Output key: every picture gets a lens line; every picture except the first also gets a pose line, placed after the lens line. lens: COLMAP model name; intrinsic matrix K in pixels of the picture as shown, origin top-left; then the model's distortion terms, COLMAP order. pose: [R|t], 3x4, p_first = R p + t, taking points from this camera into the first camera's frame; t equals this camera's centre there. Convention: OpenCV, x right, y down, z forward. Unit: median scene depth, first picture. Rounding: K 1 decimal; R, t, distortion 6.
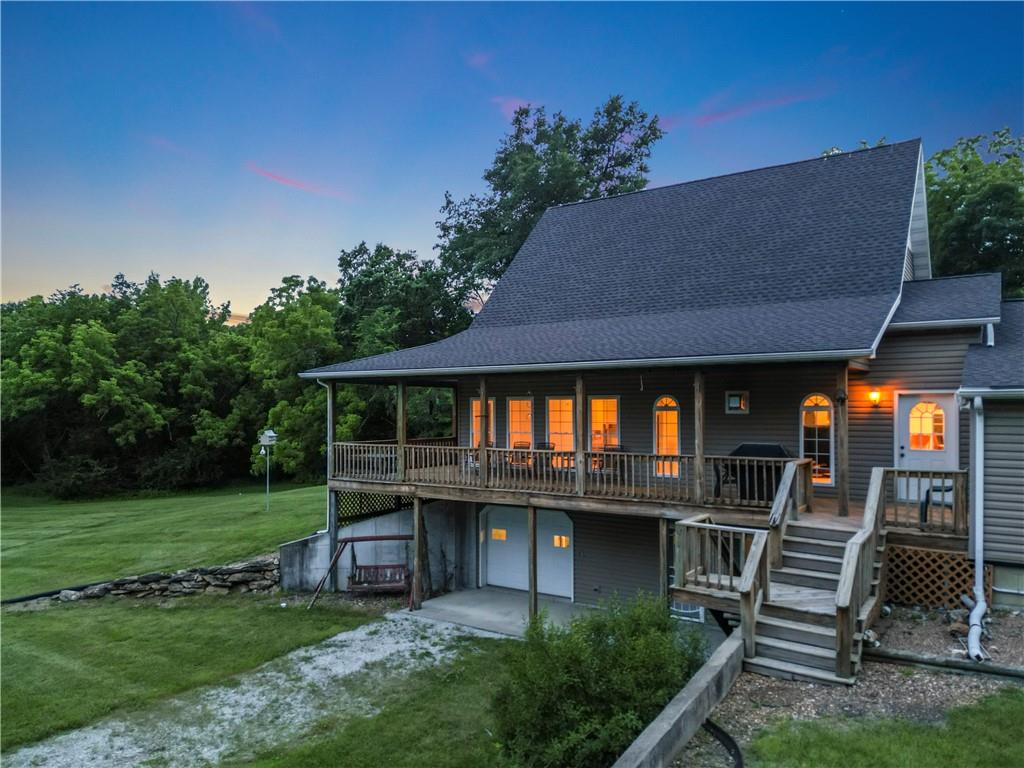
lens RADIAL K [[720.7, 0, 508.0], [0, 720.7, 401.2], [0, 0, 1]] dist [0.062594, -0.047336]
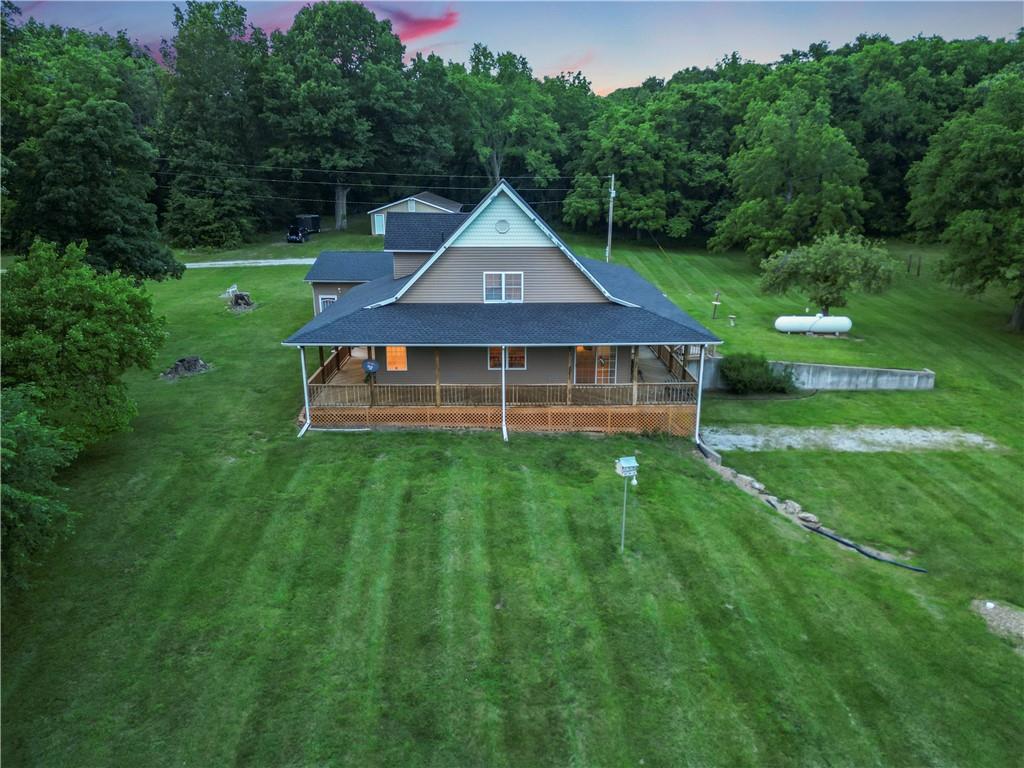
lens RADIAL K [[720.7, 0, 511.1], [0, 720.7, 385.0], [0, 0, 1]] dist [0.062594, -0.047336]
pose [[-0.565438, -0.233012, 0.791192, -1.295673], [-0.005257, 0.960263, 0.279048, -0.382027], [-0.824774, 0.153625, -0.544194, 2.286421]]
